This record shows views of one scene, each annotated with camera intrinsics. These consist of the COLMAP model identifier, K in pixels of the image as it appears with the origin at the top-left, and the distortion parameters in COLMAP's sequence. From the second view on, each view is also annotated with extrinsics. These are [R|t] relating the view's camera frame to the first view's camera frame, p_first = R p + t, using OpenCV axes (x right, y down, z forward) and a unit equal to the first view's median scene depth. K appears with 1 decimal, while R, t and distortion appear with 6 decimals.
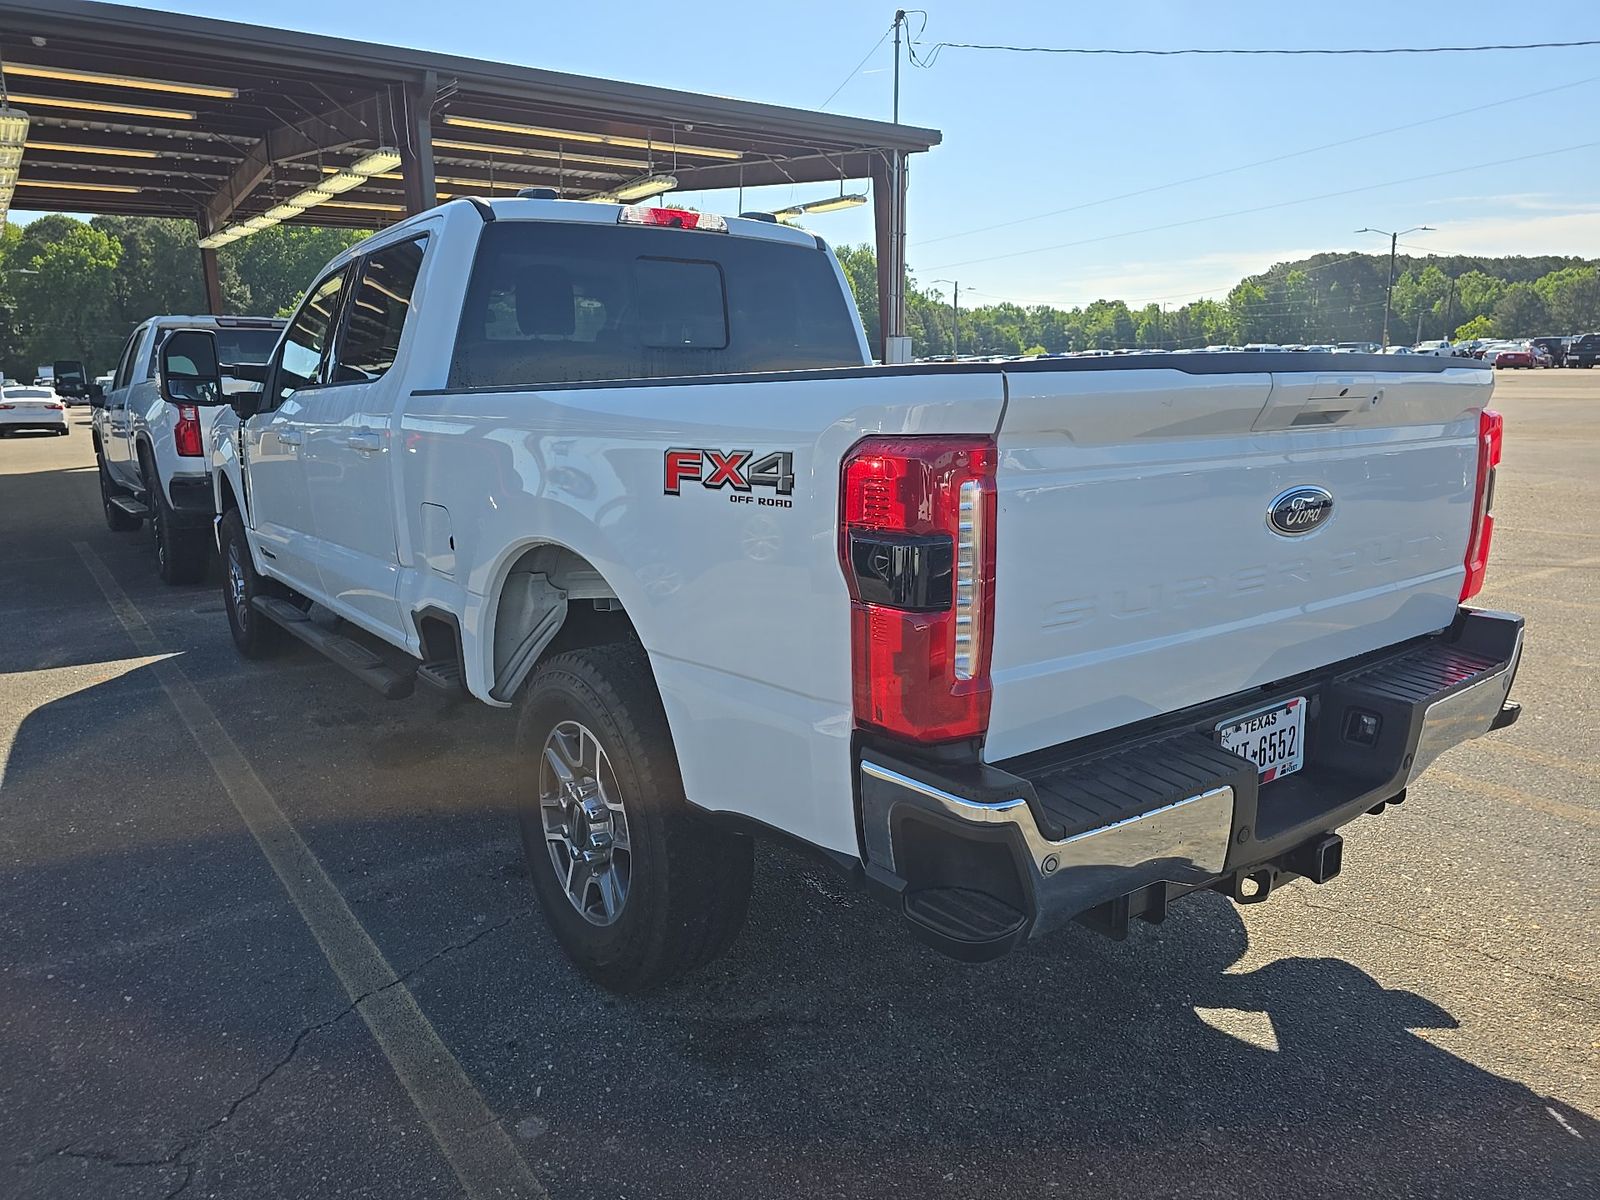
lens RADIAL K [[1078.9, 0, 788.0], [0, 1078.9, 613.1], [0, 0, 1]] dist [0.033655, -0.021853]
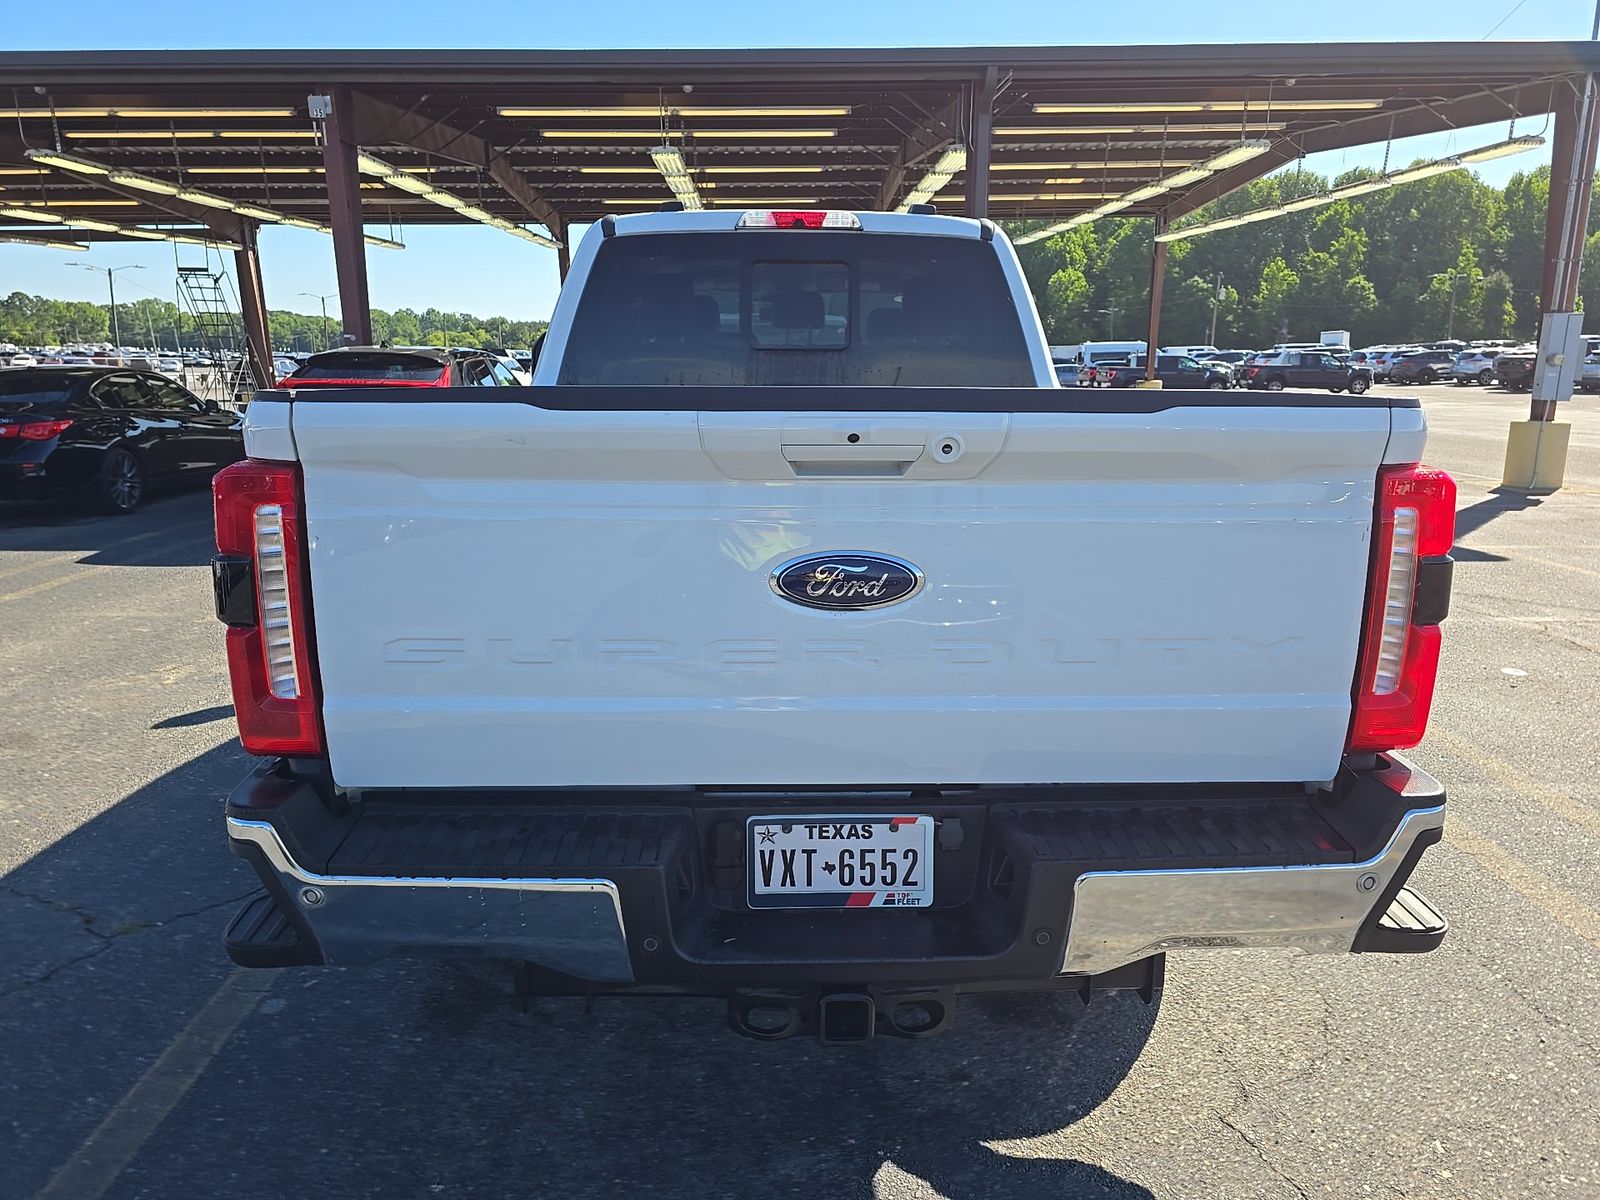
lens RADIAL K [[1078.9, 0, 804.7], [0, 1078.9, 600.2], [0, 0, 1]] dist [0.033655, -0.021853]
pose [[0.817085, 0.135171, -0.560447, 0.561568], [-0.130690, 0.990246, 0.048297, -0.071105], [0.561509, 0.033782, 0.826781, 0.204382]]
